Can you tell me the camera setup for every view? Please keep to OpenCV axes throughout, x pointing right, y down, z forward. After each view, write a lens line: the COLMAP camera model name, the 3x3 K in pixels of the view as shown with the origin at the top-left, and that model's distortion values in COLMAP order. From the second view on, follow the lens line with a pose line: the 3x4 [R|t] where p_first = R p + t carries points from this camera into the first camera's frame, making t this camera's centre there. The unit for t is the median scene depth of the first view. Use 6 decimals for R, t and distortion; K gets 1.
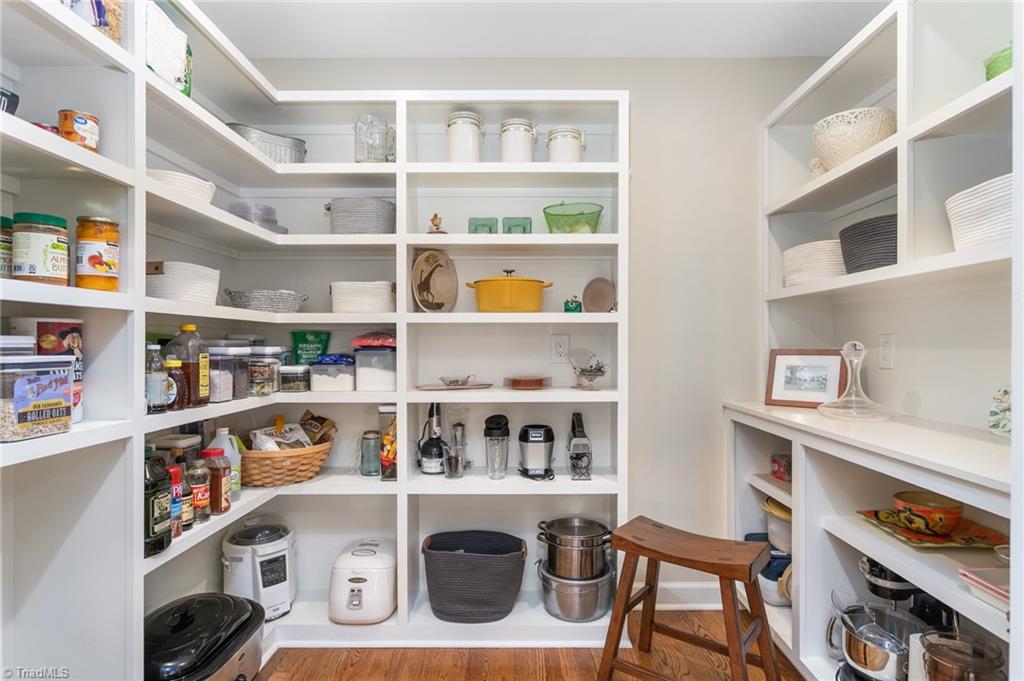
lens RADIAL K [[564.7, 0, 511.3], [0, 564.7, 344.1], [0, 0, 1]] dist [0.003443, 0.000160]
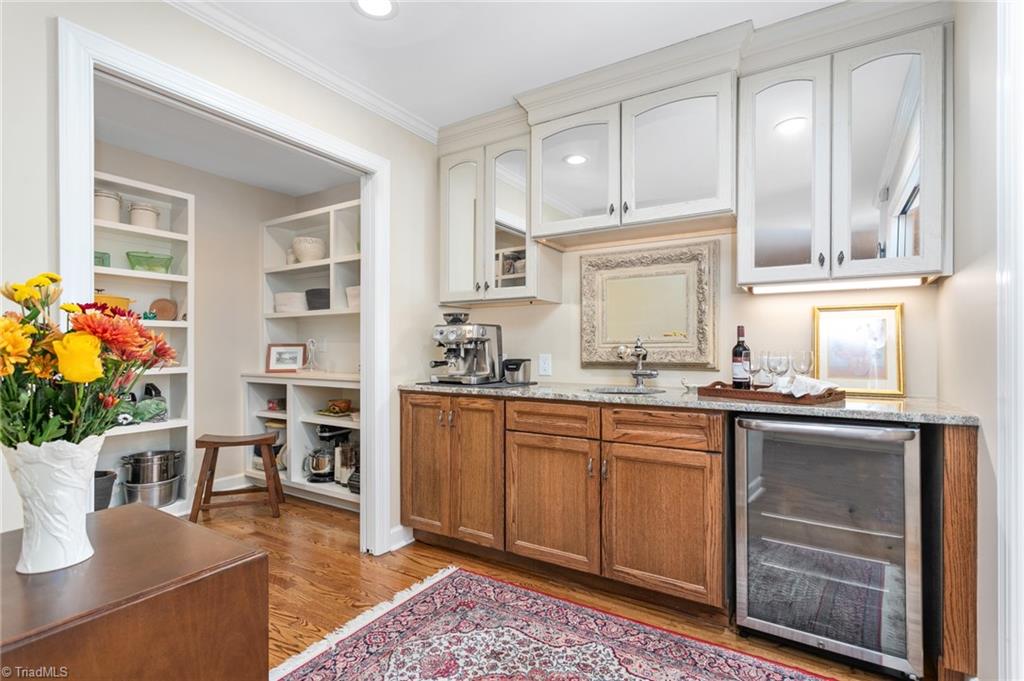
lens RADIAL K [[487.5, 0, 517.6], [0, 487.5, 347.1], [0, 0, 1]] dist [0.002042, -0.000016]
pose [[0.526457, 0.001495, 0.850201, -0.556844], [0.000277, 0.999998, -0.001930, 0.026378], [-0.850202, 0.001251, 0.526455, -0.658497]]
